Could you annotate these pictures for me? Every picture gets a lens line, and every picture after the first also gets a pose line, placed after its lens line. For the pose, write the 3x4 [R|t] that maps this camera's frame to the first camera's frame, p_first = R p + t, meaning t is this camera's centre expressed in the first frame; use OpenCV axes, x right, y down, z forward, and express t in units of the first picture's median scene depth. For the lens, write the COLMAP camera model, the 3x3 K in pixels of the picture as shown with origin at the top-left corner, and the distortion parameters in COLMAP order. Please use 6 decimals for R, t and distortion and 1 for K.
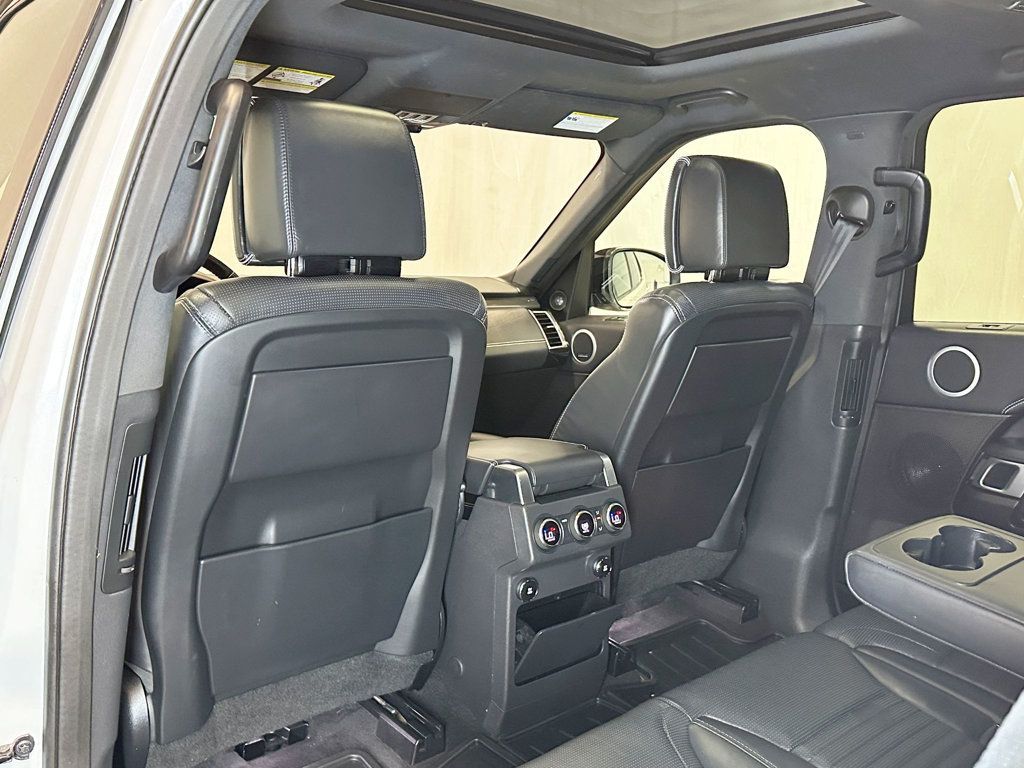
lens RADIAL K [[985.7, 0, 511.6], [0, 985.7, 383.4], [0, 0, 1]] dist [0.097144, 0.000000]
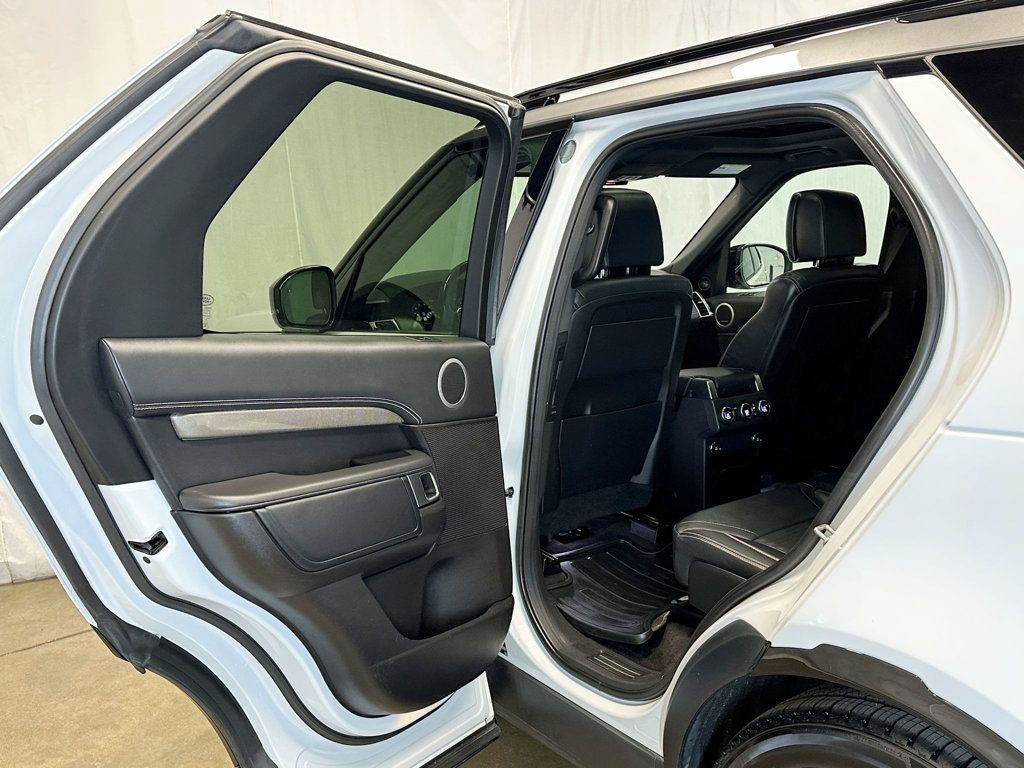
lens RADIAL K [[985.7, 0, 504.6], [0, 985.7, 386.9], [0, 0, 1]] dist [0.097144, 0.000000]
pose [[0.994424, -0.035115, -0.099435, -0.145426], [0.036592, 0.999245, 0.013071, 0.051258], [0.098901, -0.016637, 0.994958, -0.651435]]
